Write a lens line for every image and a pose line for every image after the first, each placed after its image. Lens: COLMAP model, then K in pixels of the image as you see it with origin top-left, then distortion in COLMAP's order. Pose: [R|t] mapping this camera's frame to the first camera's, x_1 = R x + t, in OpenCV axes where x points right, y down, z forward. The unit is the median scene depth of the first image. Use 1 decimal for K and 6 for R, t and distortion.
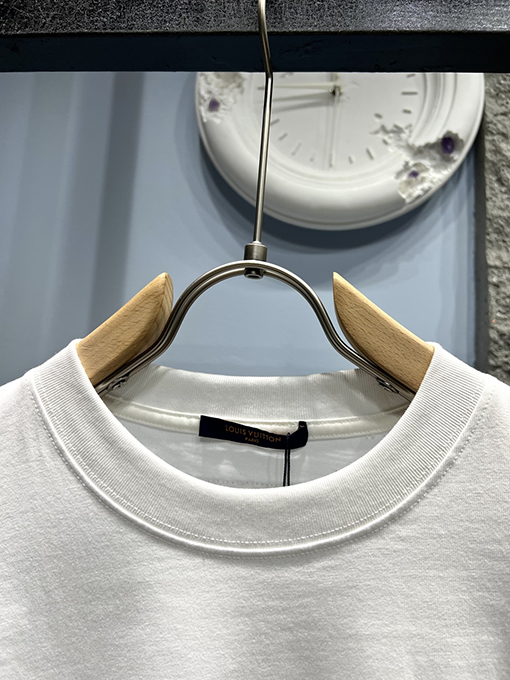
lens RADIAL K [[512.7, 0, 256.4], [0, 512.7, 344.0], [0, 0, 1]] dist [0.020638, -0.039171]
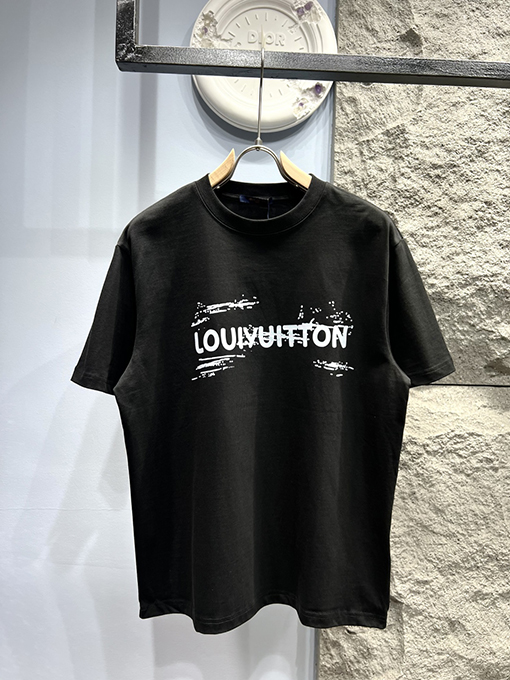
lens RADIAL K [[512.7, 0, 254.3], [0, 512.7, 341.5], [0, 0, 1]] dist [0.020638, -0.039171]
pose [[0.994448, -0.029253, 0.101082, -0.112080], [0.009578, 0.981758, 0.189892, 0.203936], [-0.104793, -0.187869, 0.976588, -1.147472]]
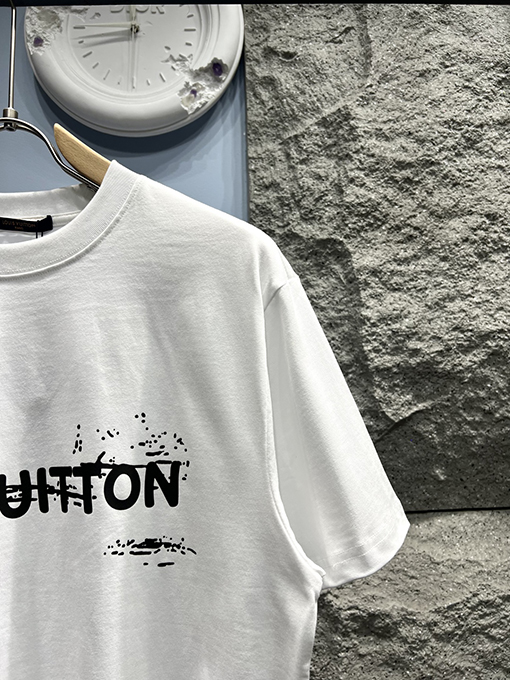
lens RADIAL K [[512.7, 0, 258.8], [0, 512.7, 345.7], [0, 0, 1]] dist [0.020638, -0.039171]
pose [[0.990333, -0.075246, 0.116527, 0.271222], [0.067645, 0.995398, 0.067868, 0.253503], [-0.121098, -0.059330, 0.990866, -0.396171]]
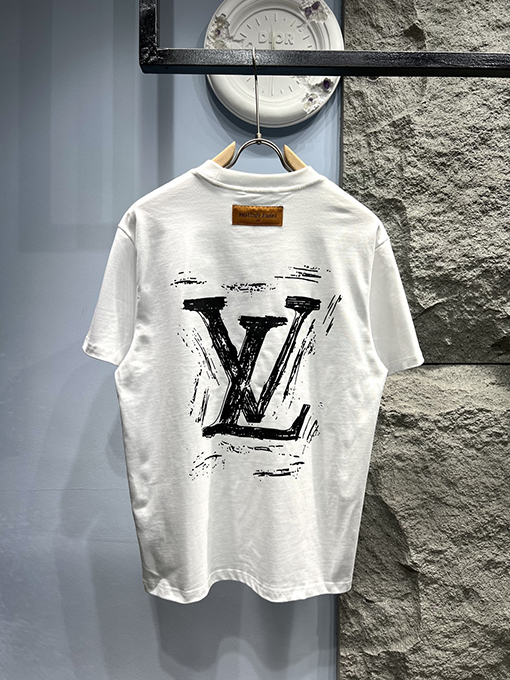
lens RADIAL K [[512.7, 0, 250.8], [0, 512.7, 342.0], [0, 0, 1]] dist [0.020638, -0.039171]
pose [[0.995363, -0.051762, 0.081072, -0.167649], [0.035449, 0.980935, 0.191074, 0.242492], [-0.089417, -0.187314, 0.978222, -1.262966]]
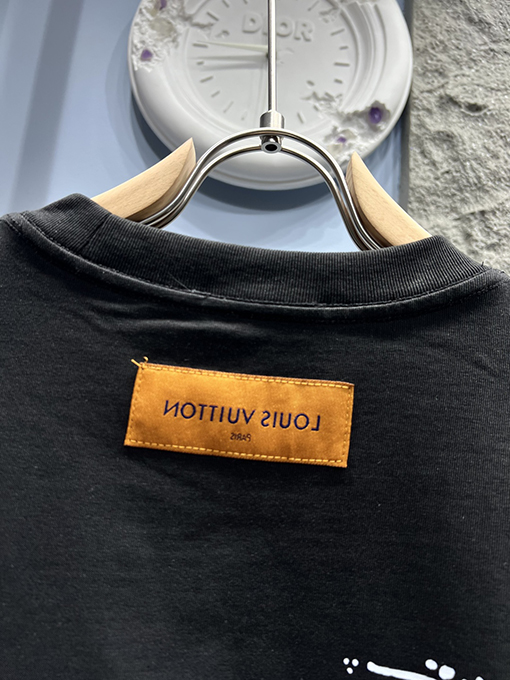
lens RADIAL K [[512.7, 0, 254.1], [0, 512.7, 343.2], [0, 0, 1]] dist [0.020638, -0.039171]
pose [[0.992995, 0.055993, 0.104047, 0.053032], [-0.050822, 0.997369, -0.051701, 0.130182], [-0.106668, 0.046051, 0.993228, 0.034125]]
